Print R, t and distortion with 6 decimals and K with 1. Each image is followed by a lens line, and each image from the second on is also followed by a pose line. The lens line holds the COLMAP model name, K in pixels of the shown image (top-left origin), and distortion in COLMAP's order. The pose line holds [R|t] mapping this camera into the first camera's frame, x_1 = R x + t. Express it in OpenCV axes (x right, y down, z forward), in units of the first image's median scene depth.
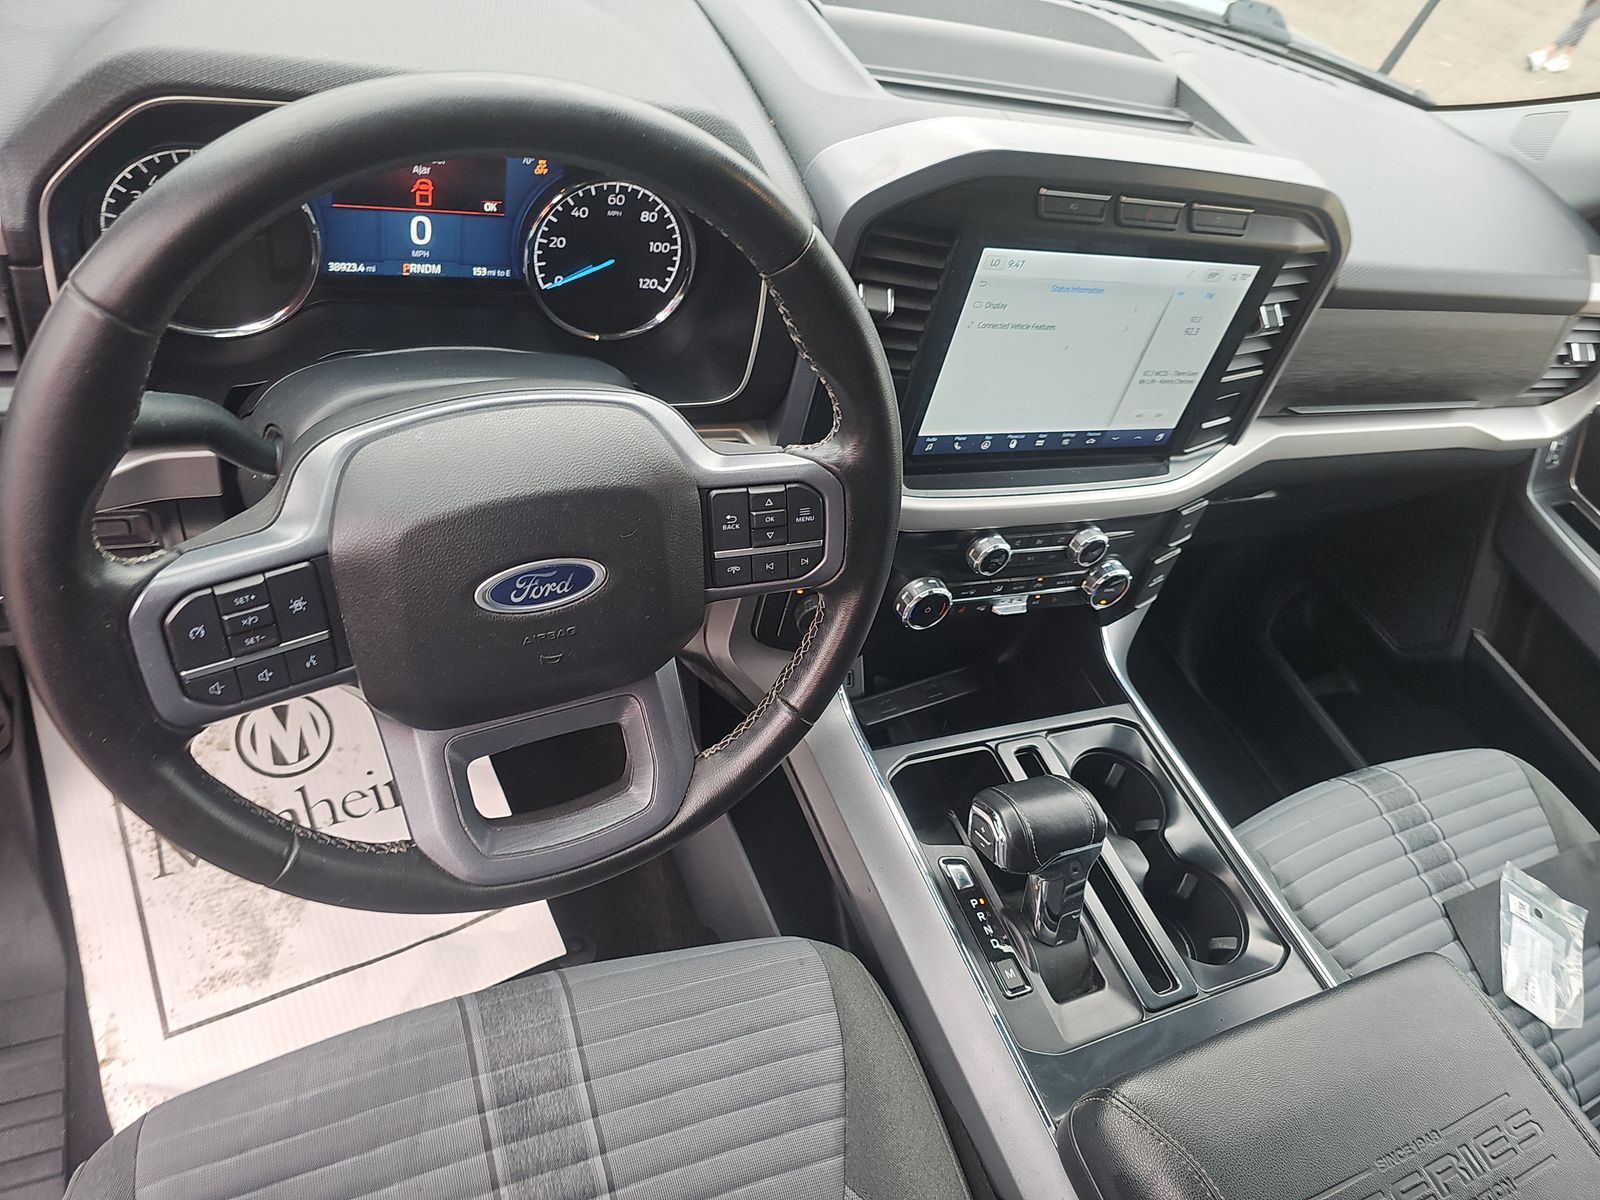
lens RADIAL K [[1072.4, 0, 825.0], [0, 1072.4, 614.0], [0, 0, 1]] dist [-0.048974, -0.000799]
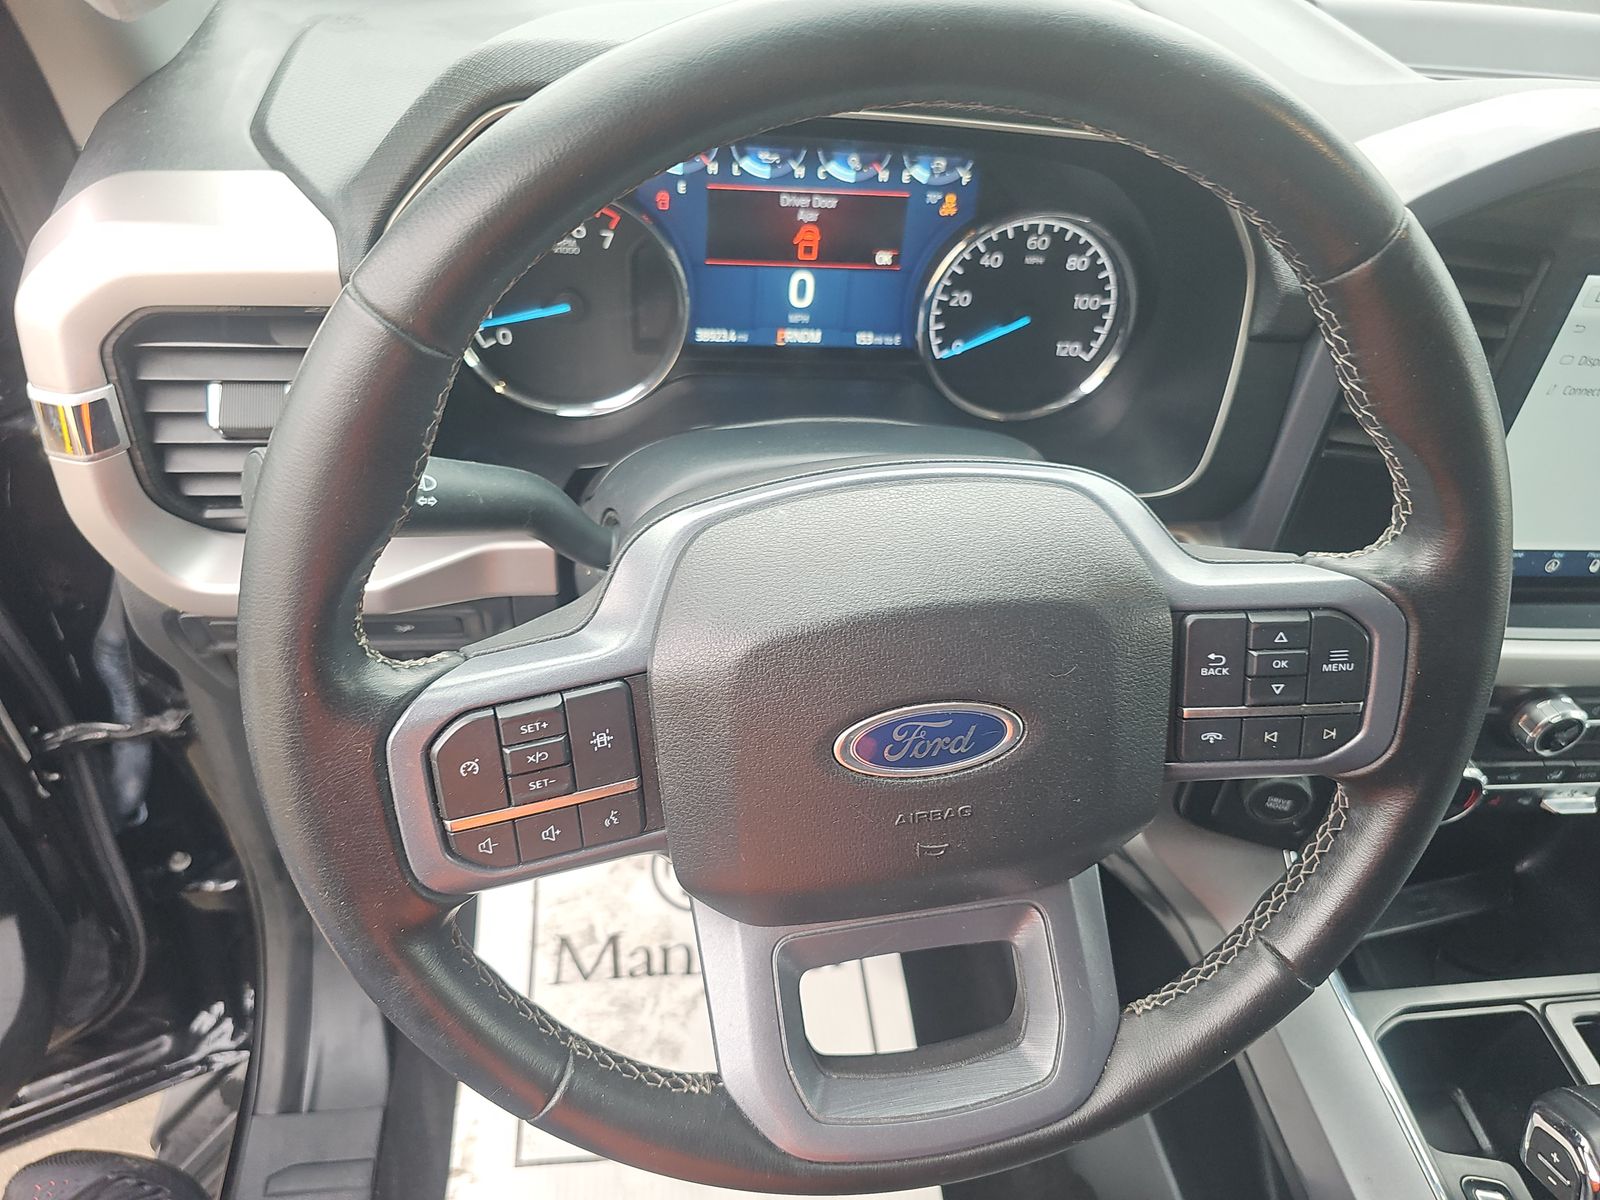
lens RADIAL K [[1056.0, 0, 768.5], [0, 1056.0, 600.3], [0, 0, 1]] dist [0.002693, 0.000284]
pose [[0.930101, 0.046458, -0.364355, -0.086467], [-0.089069, 0.990889, -0.101025, -0.027561], [0.356342, 0.126417, 0.925764, 0.237473]]
